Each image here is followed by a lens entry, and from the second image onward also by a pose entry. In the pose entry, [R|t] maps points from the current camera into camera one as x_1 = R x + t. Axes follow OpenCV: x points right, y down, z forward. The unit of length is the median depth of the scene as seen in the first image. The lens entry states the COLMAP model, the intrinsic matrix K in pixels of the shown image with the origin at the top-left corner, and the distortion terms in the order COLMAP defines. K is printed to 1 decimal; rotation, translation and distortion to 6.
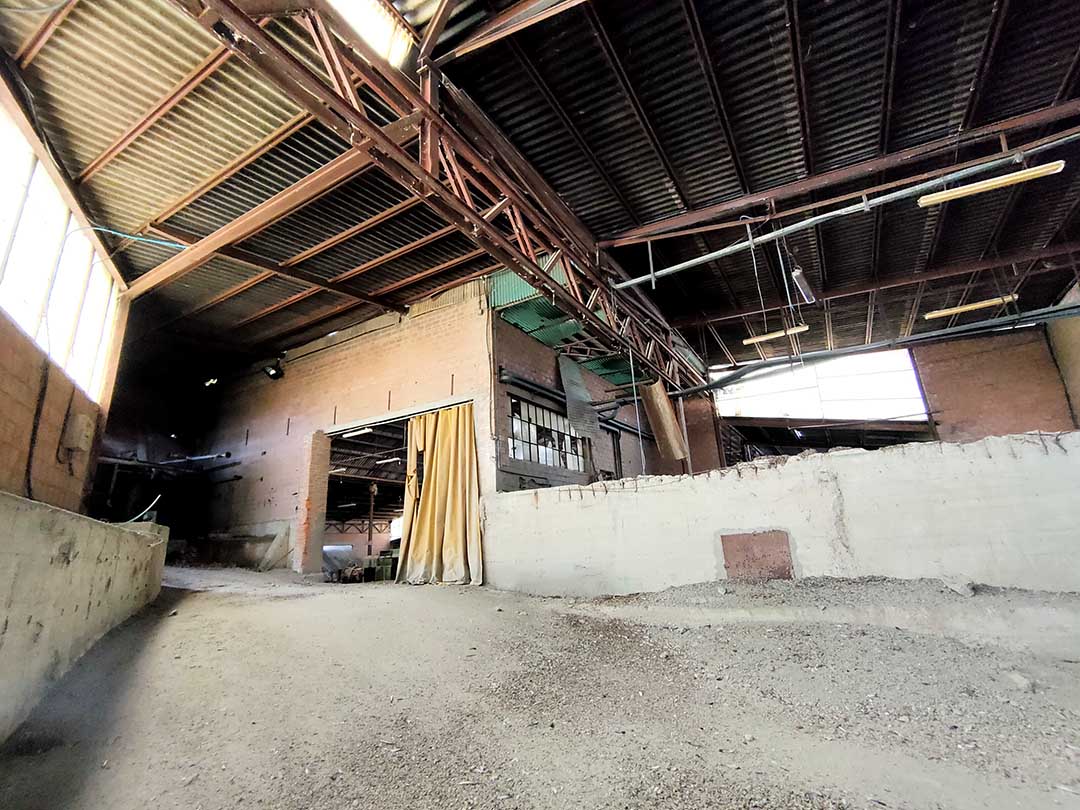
lens RADIAL K [[510.9, 0, 540.5], [0, 510.9, 389.5], [0, 0, 1]] dist [0.009307, -0.000229]
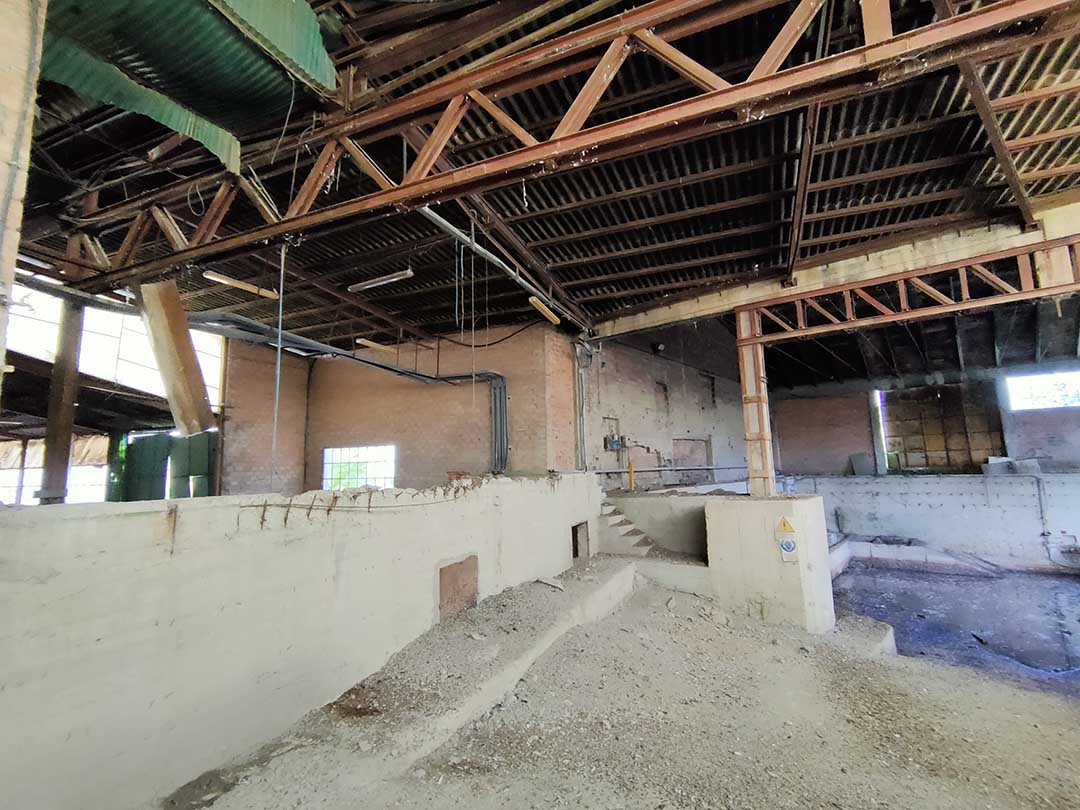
lens RADIAL K [[512.8, 0, 537.1], [0, 512.8, 392.0], [0, 0, 1]] dist [0.012155, -0.005097]
pose [[-0.120568, 0.206009, 0.971094, -0.527178], [-0.267366, 0.935343, -0.231620, 0.175309], [-0.956022, -0.287564, -0.057692, 1.006092]]
